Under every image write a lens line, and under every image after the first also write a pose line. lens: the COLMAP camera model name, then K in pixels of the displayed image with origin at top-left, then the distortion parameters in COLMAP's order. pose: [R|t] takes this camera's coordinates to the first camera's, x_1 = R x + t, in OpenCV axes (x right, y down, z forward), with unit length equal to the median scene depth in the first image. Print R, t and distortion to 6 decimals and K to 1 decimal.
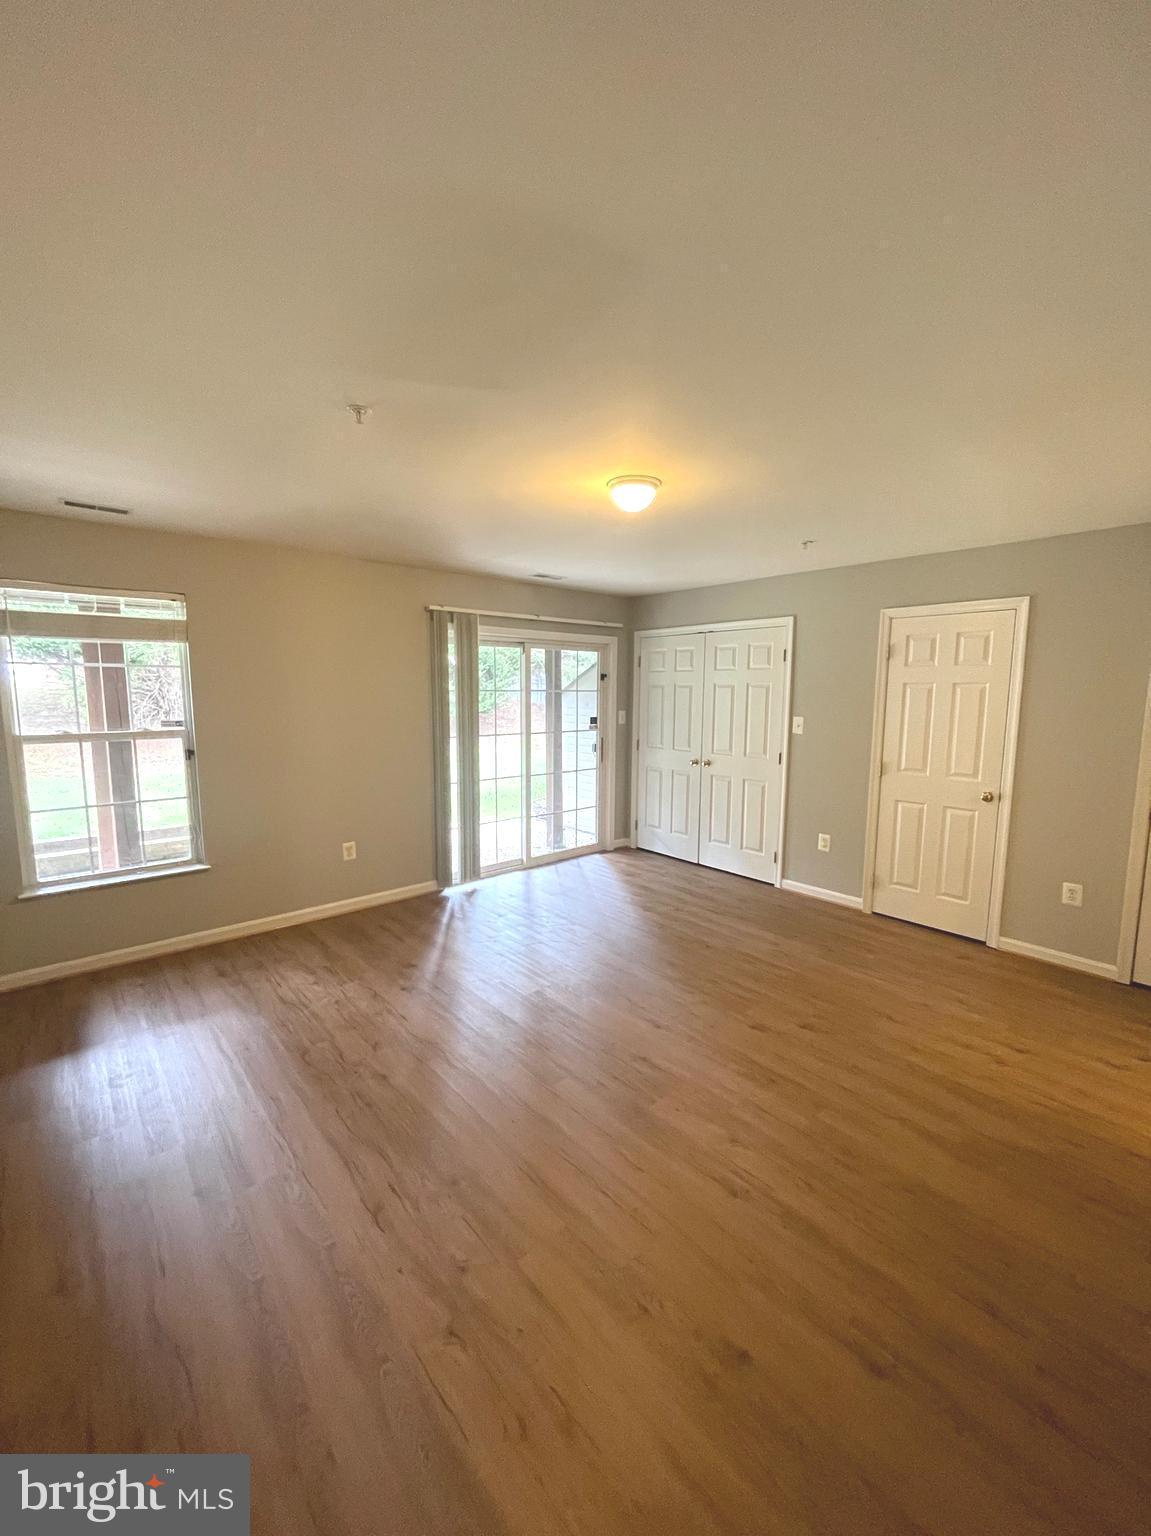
lens RADIAL K [[621.6, 0, 578.8], [0, 621.6, 764.0], [0, 0, 1]] dist [-0.001342, 0.007576]
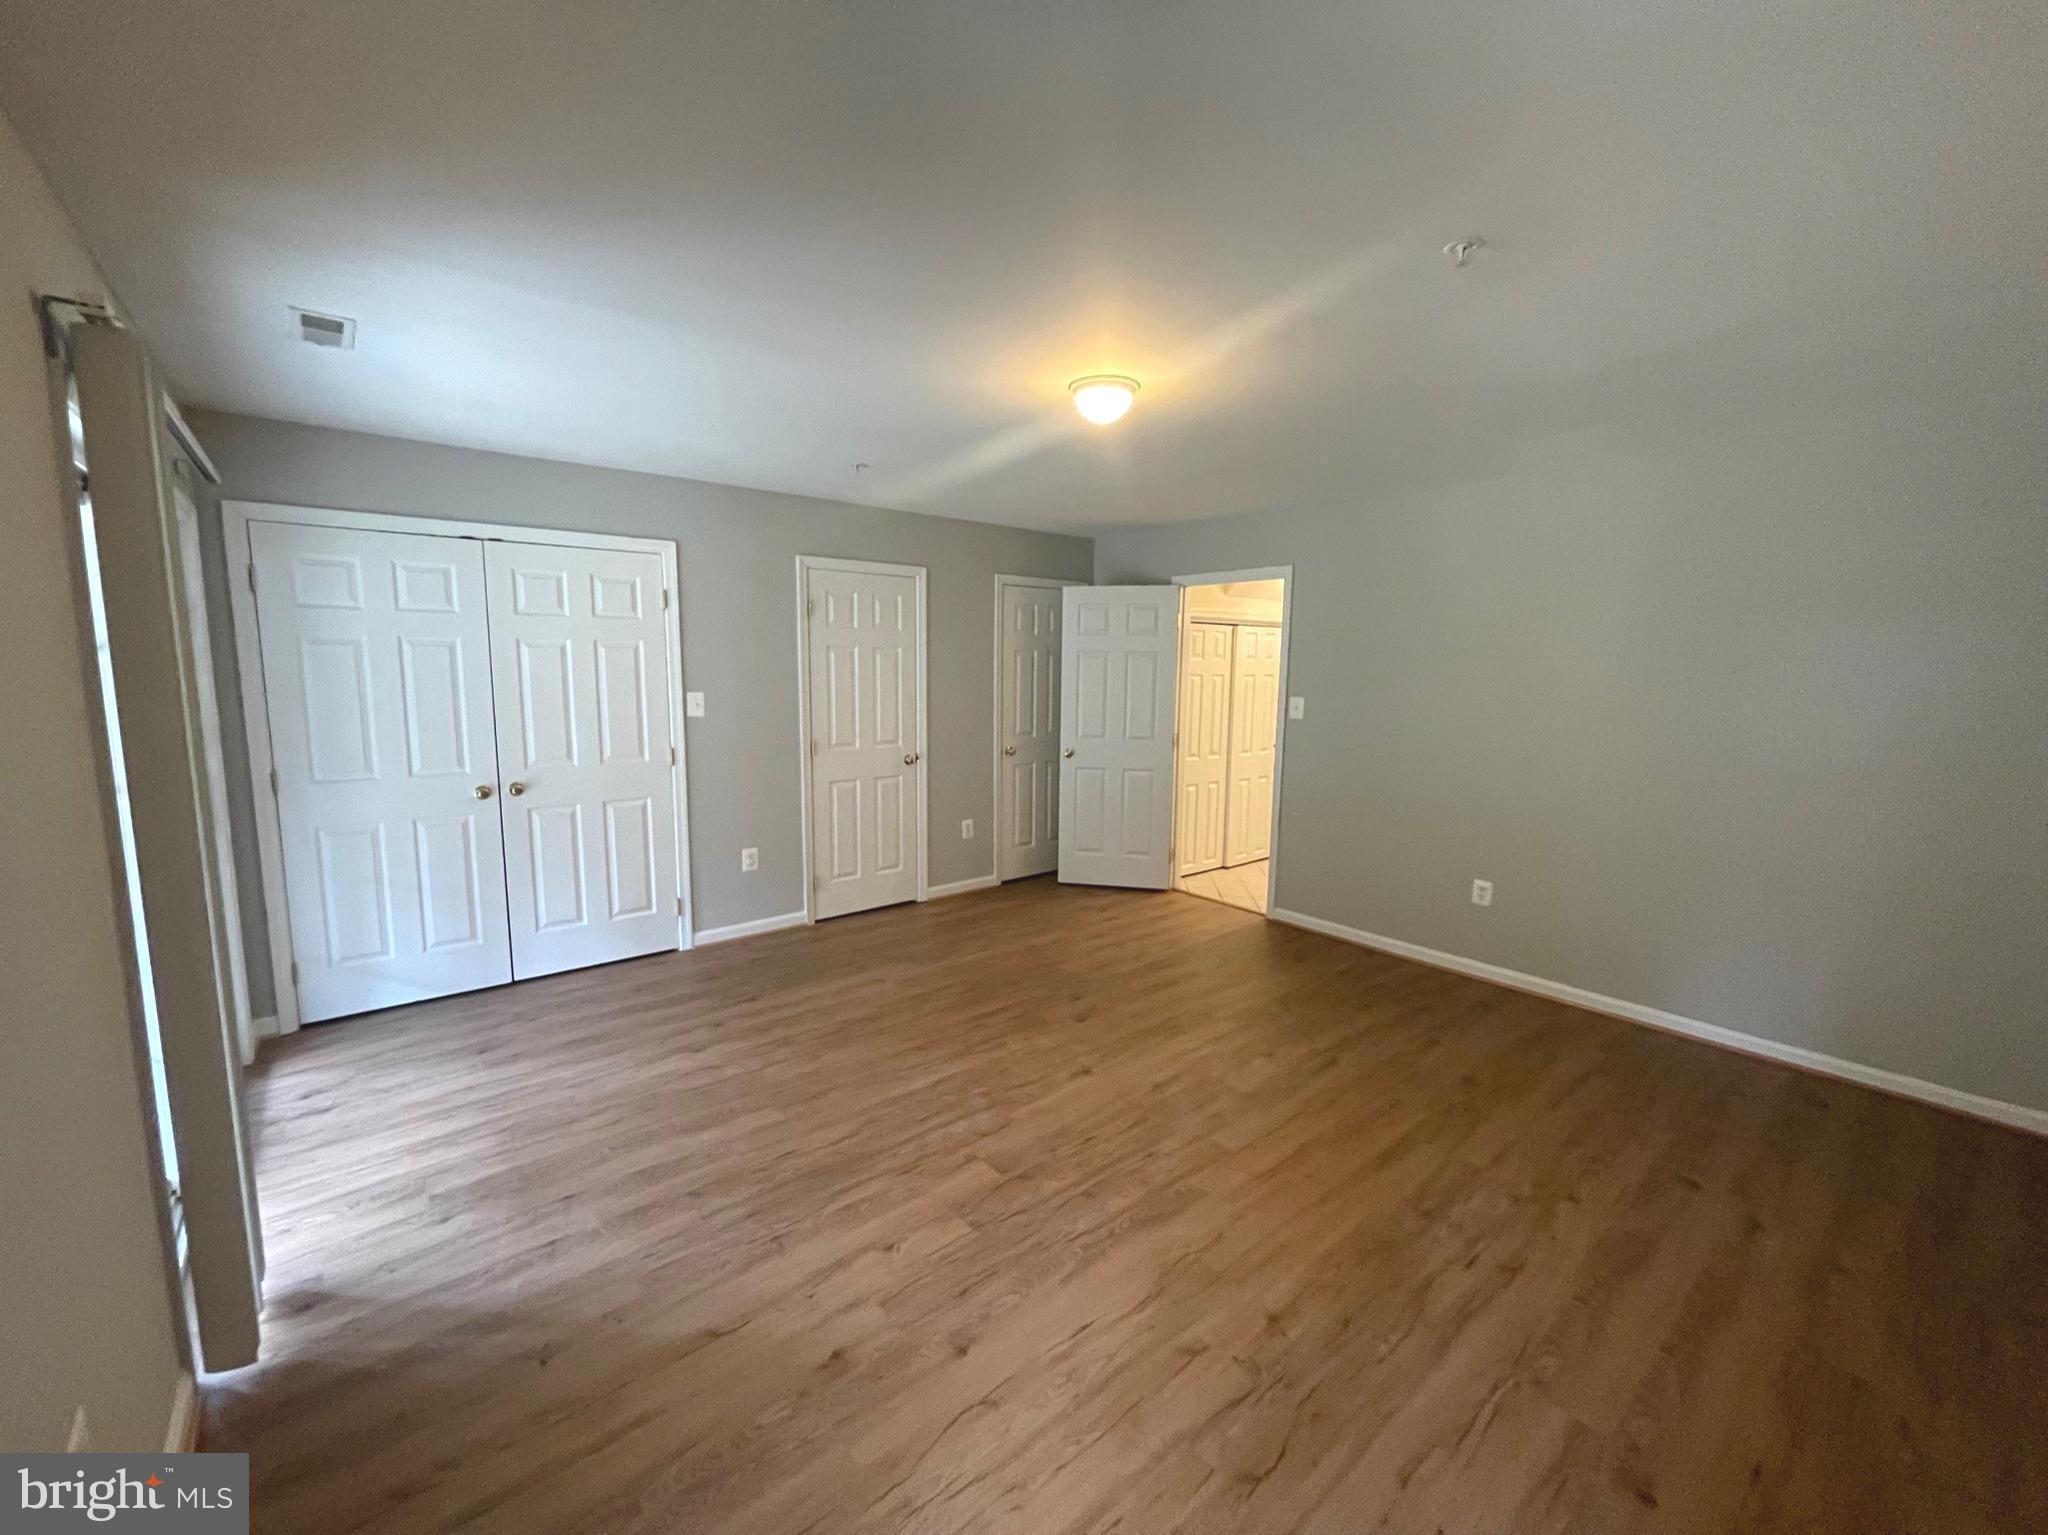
lens RADIAL K [[820.4, 0, 1024.0], [0, 820.4, 767.5], [0, 0, 1]] dist [0.001254, 0.000072]
pose [[0.024102, -0.136857, 0.990298, -0.644538], [0.110446, 0.984886, 0.133421, -0.088796], [-0.993590, 0.106159, 0.038853, 0.729044]]
